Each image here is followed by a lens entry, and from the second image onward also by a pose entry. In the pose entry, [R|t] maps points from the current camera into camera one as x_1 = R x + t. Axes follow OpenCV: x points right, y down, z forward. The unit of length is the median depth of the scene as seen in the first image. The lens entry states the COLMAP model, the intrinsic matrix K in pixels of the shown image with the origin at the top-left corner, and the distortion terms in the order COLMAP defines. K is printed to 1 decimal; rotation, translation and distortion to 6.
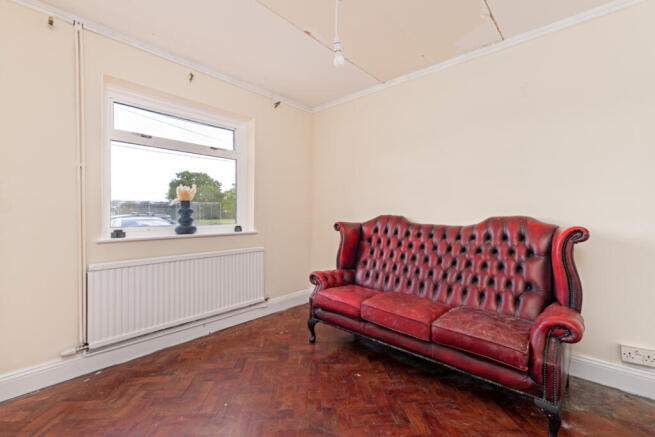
lens RADIAL K [[274.9, 0, 324.6], [0, 274.9, 217.2], [0, 0, 1]] dist [-0.000557, -0.000017]
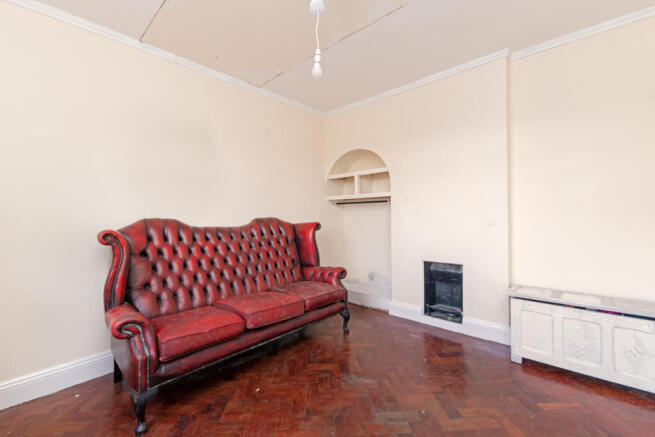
lens RADIAL K [[274.9, 0, 328.3], [0, 274.9, 218.9], [0, 0, 1]] dist [-0.000557, -0.000017]
pose [[0.024155, -0.008943, 0.999668, -0.726844], [0.022588, 0.999710, 0.008397, -0.002057], [-0.999453, 0.022377, 0.024350, 0.670654]]
